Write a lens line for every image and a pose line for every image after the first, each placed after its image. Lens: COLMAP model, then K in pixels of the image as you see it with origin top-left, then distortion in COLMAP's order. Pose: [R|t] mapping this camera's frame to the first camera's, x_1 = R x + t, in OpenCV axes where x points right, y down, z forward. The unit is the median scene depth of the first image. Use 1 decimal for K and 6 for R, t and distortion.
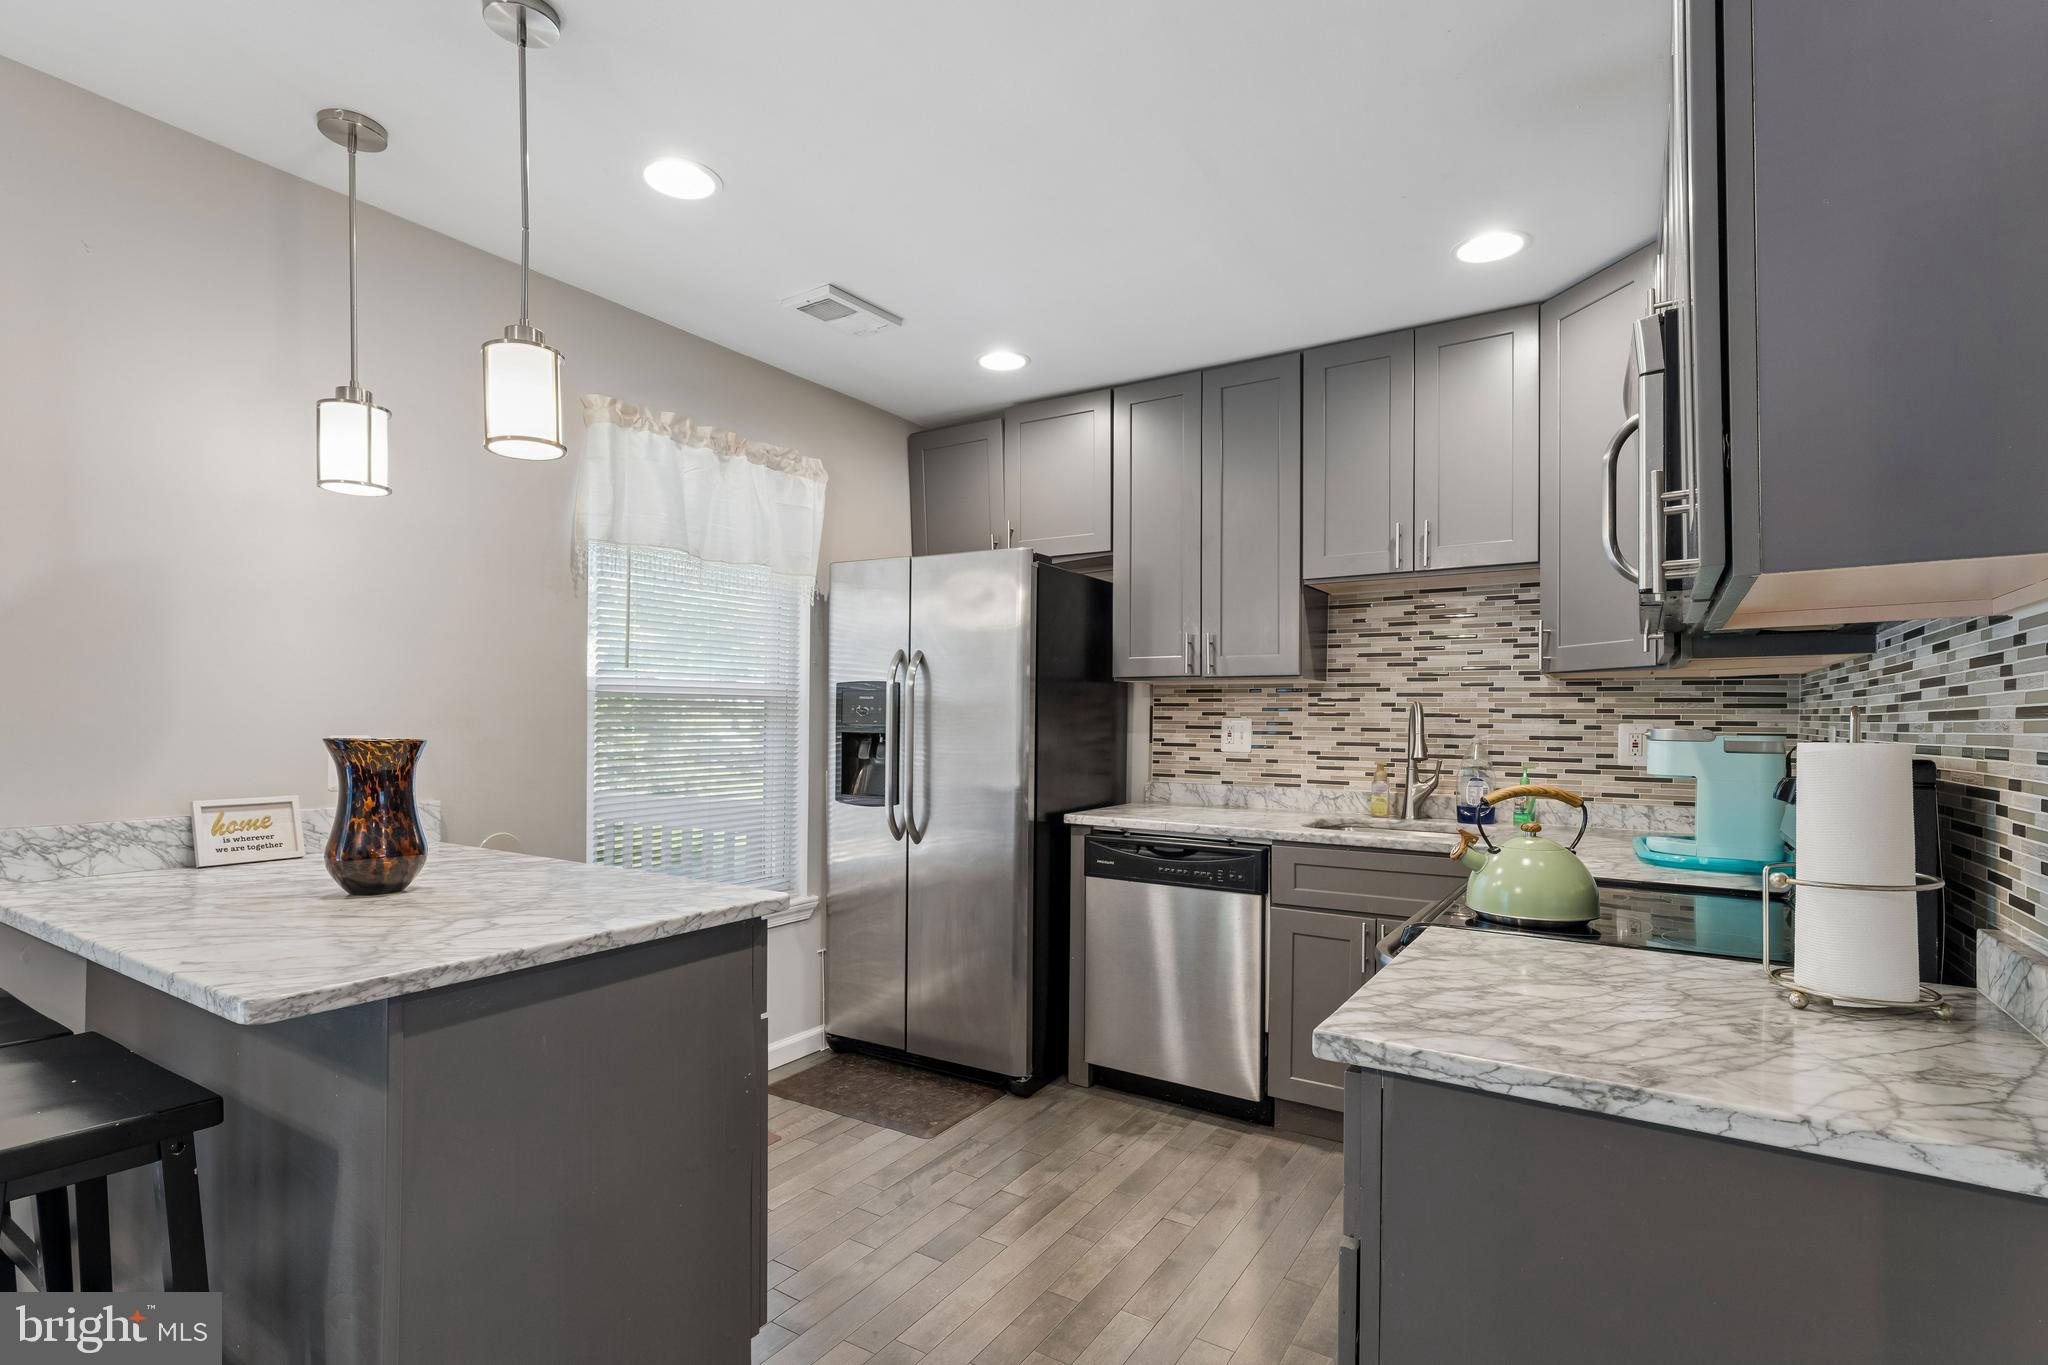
lens RADIAL K [[976.5, 0, 1013.9], [0, 976.5, 721.9], [0, 0, 1]] dist [0.003312, 0.000755]
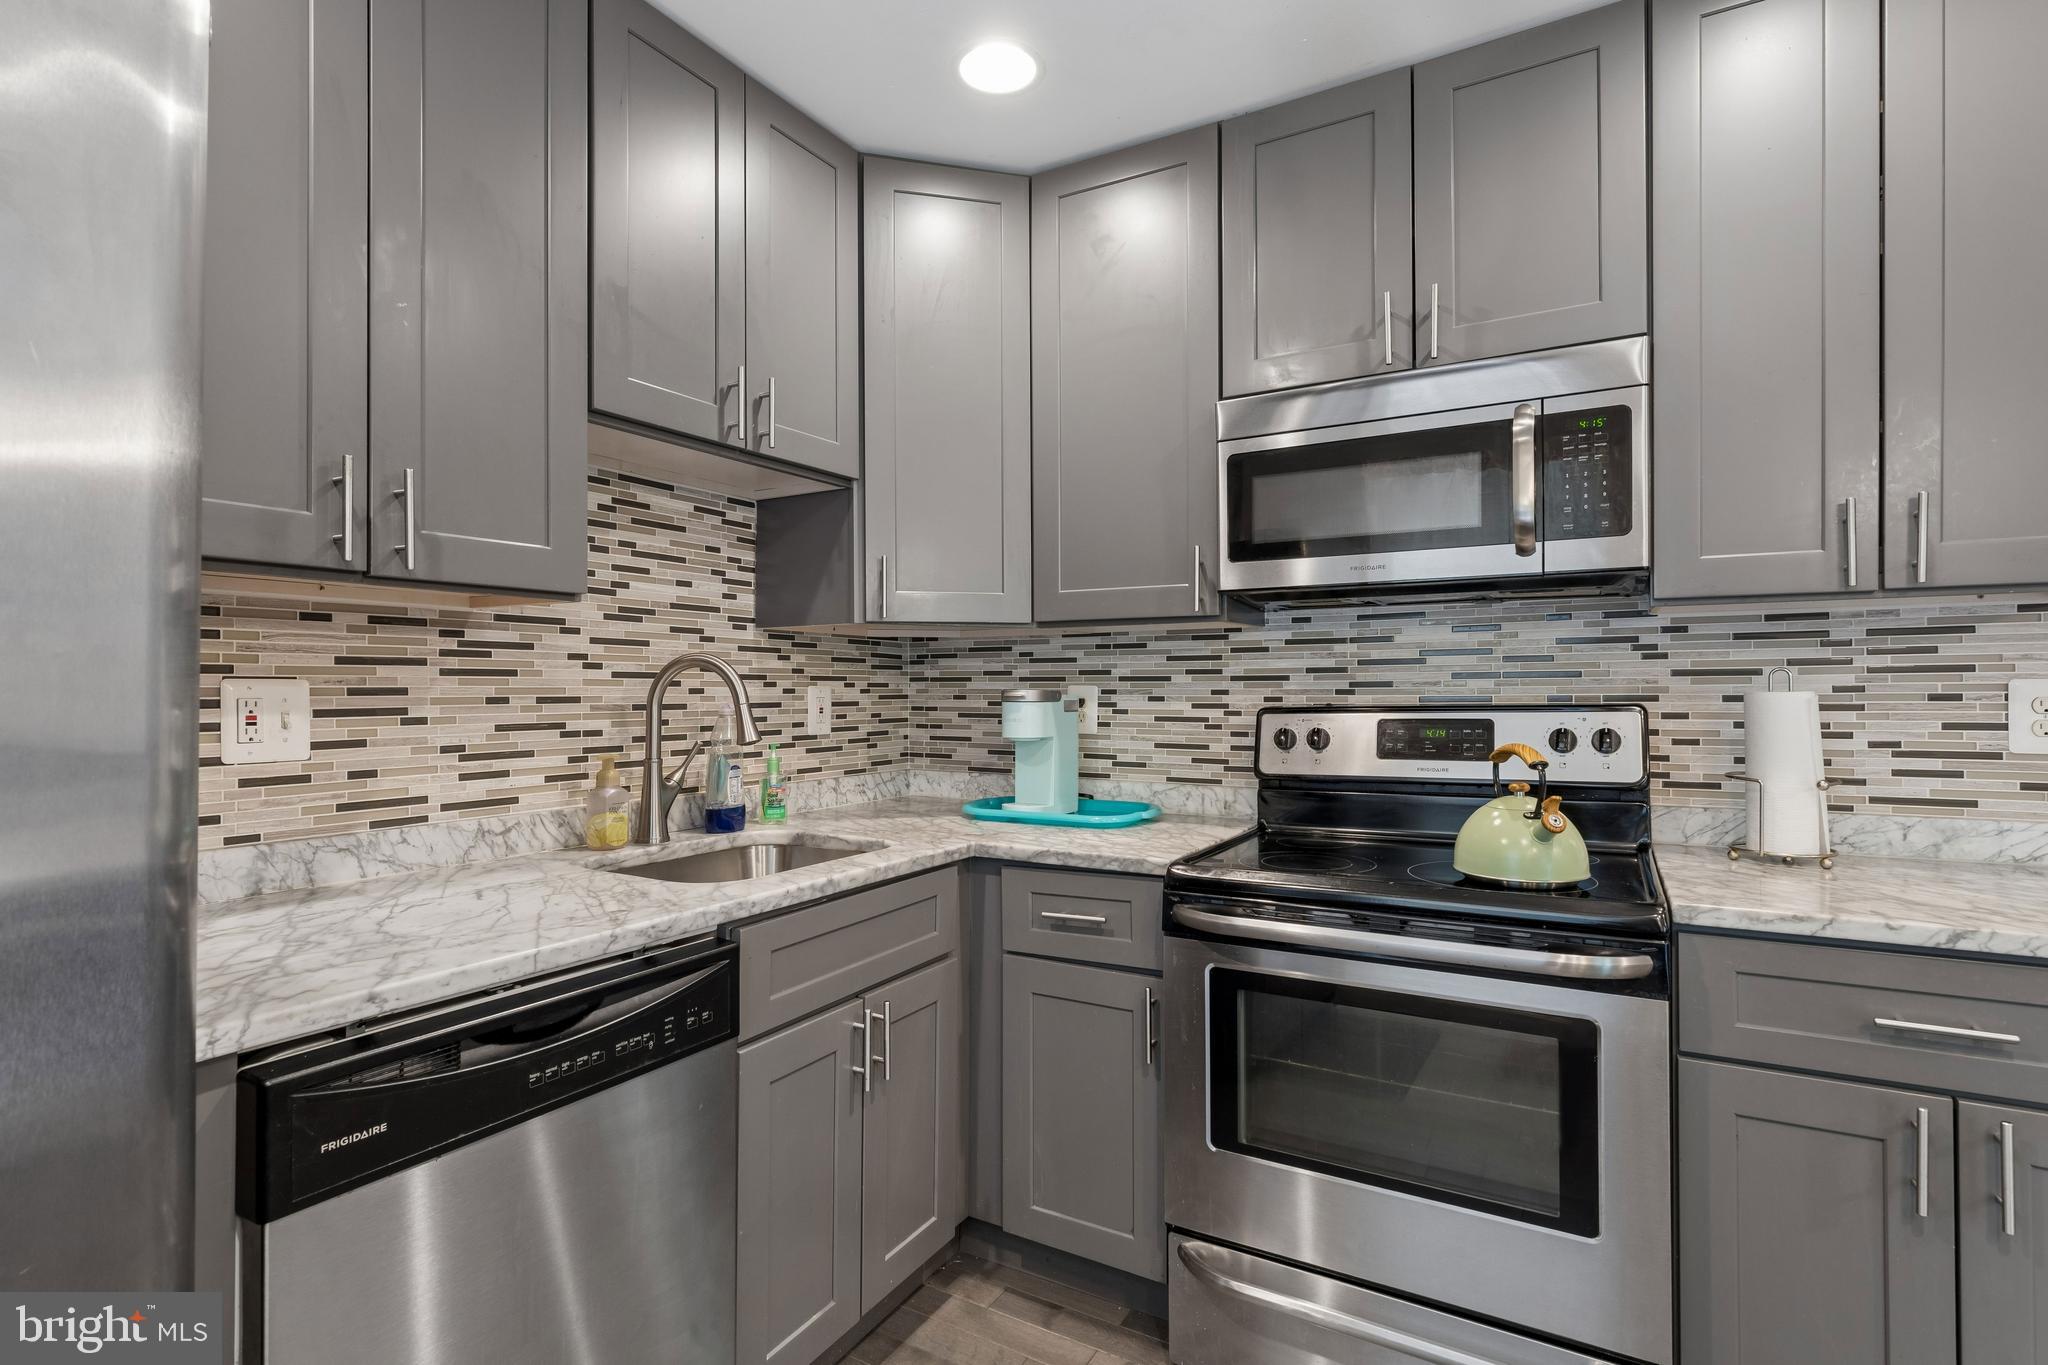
lens RADIAL K [[986.6, 0, 1006.8], [0, 986.6, 688.1], [0, 0, 1]] dist [0.000264, 0.000157]
pose [[-0.034360, -0.008503, 0.999373, -0.218574], [0.004844, 0.999951, 0.008674, -0.002730], [-0.999398, 0.005139, -0.034317, 0.765321]]
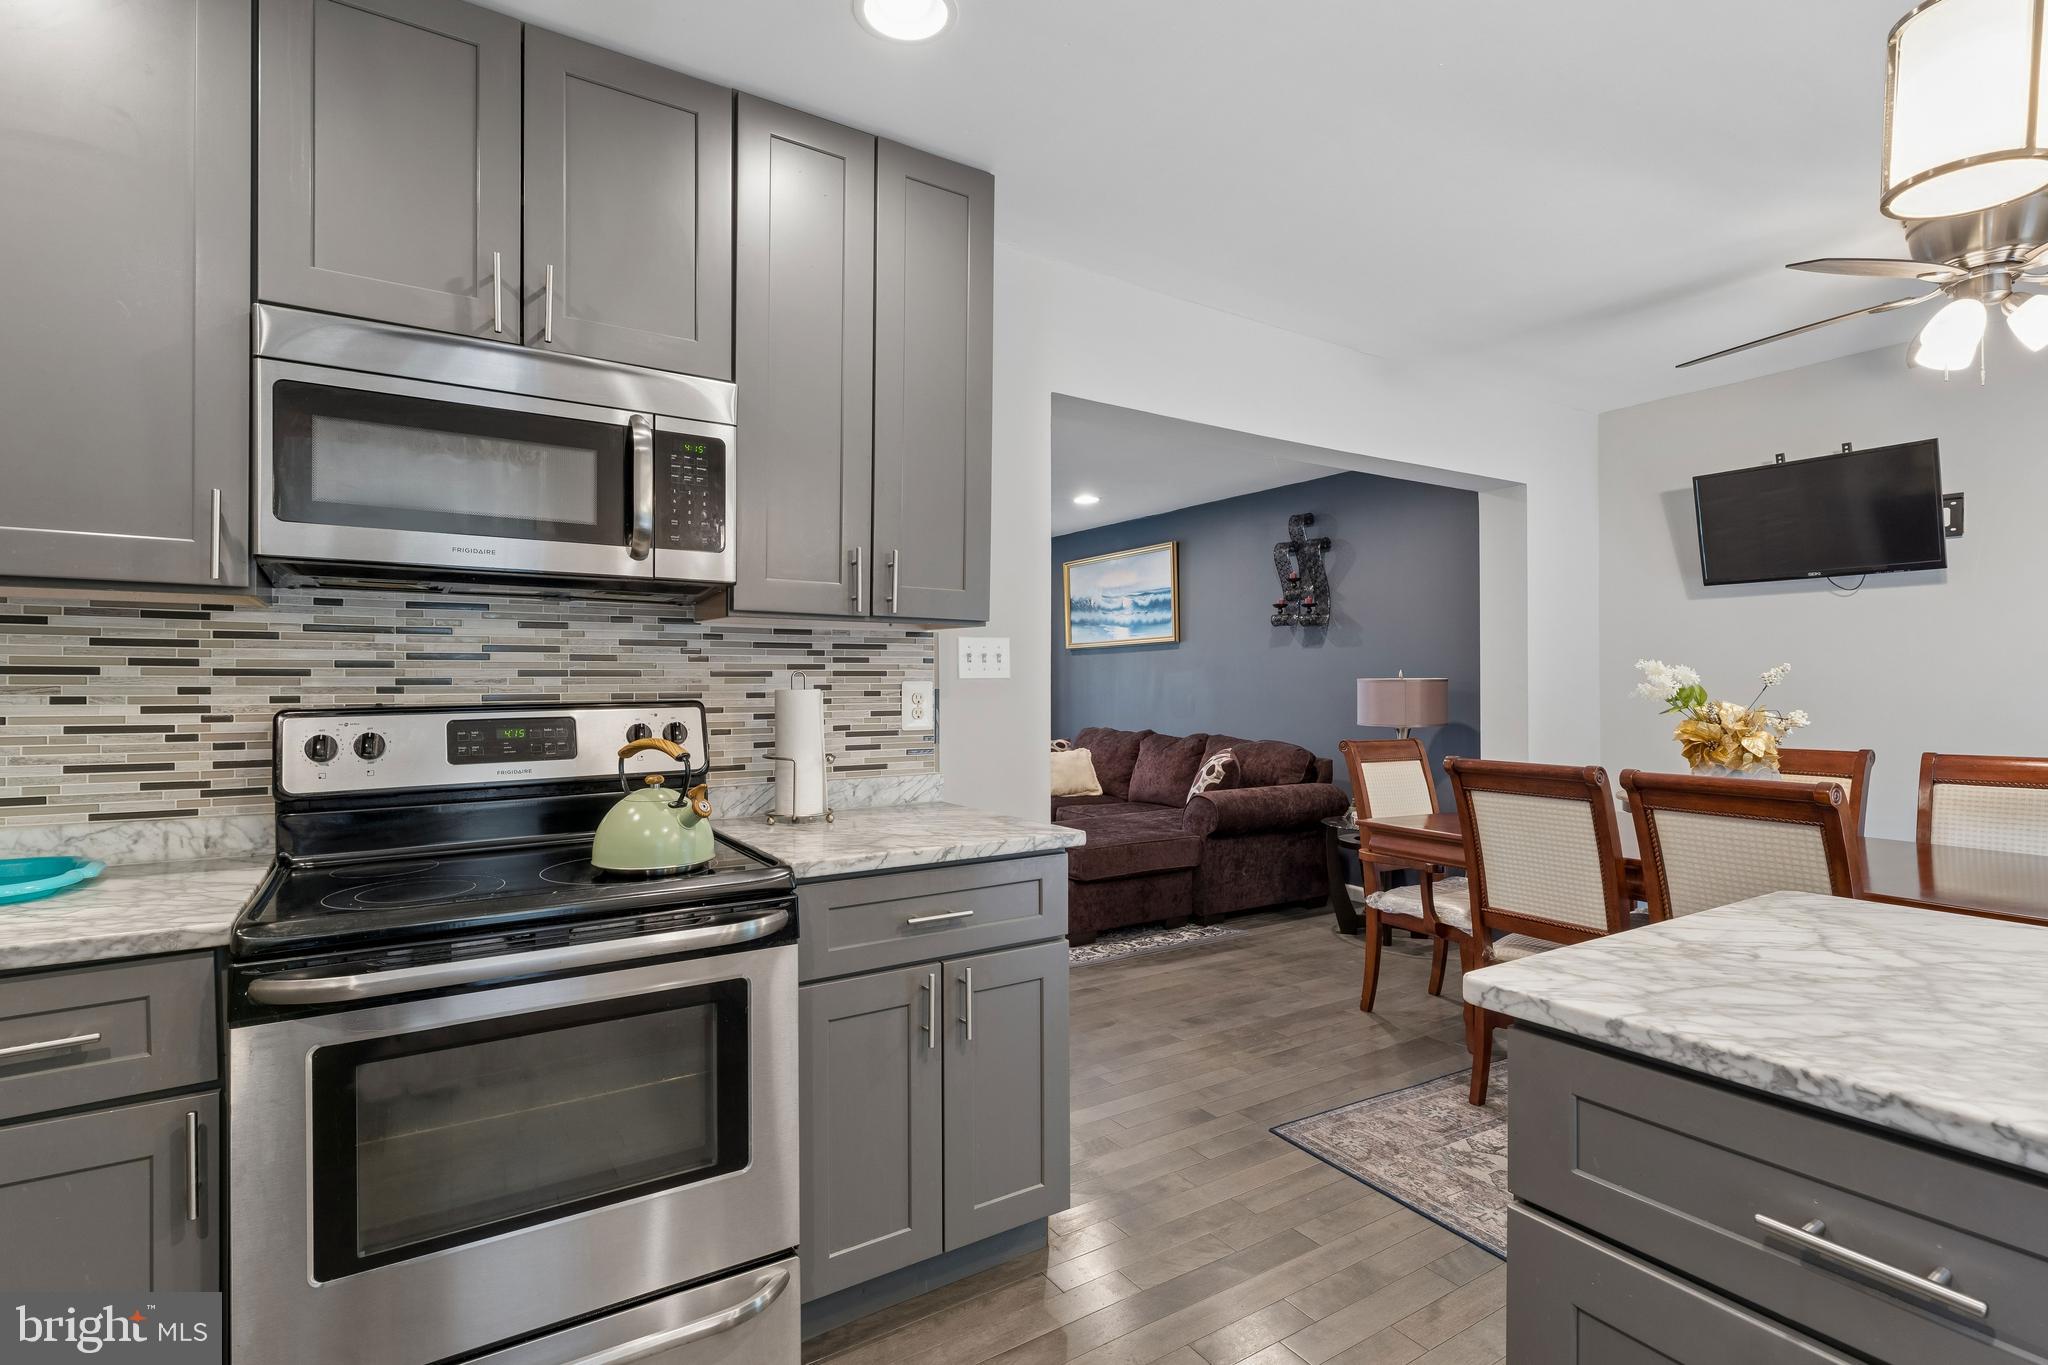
lens RADIAL K [[969.1, 0, 1030.6], [0, 969.1, 691.1], [0, 0, 1]] dist [-0.003456, 0.000120]
pose [[-0.909899, -0.010843, 0.414688, -0.126649], [-0.007429, 0.999924, 0.009847, -0.000860], [-0.414764, 0.005879, -0.909910, 0.873470]]
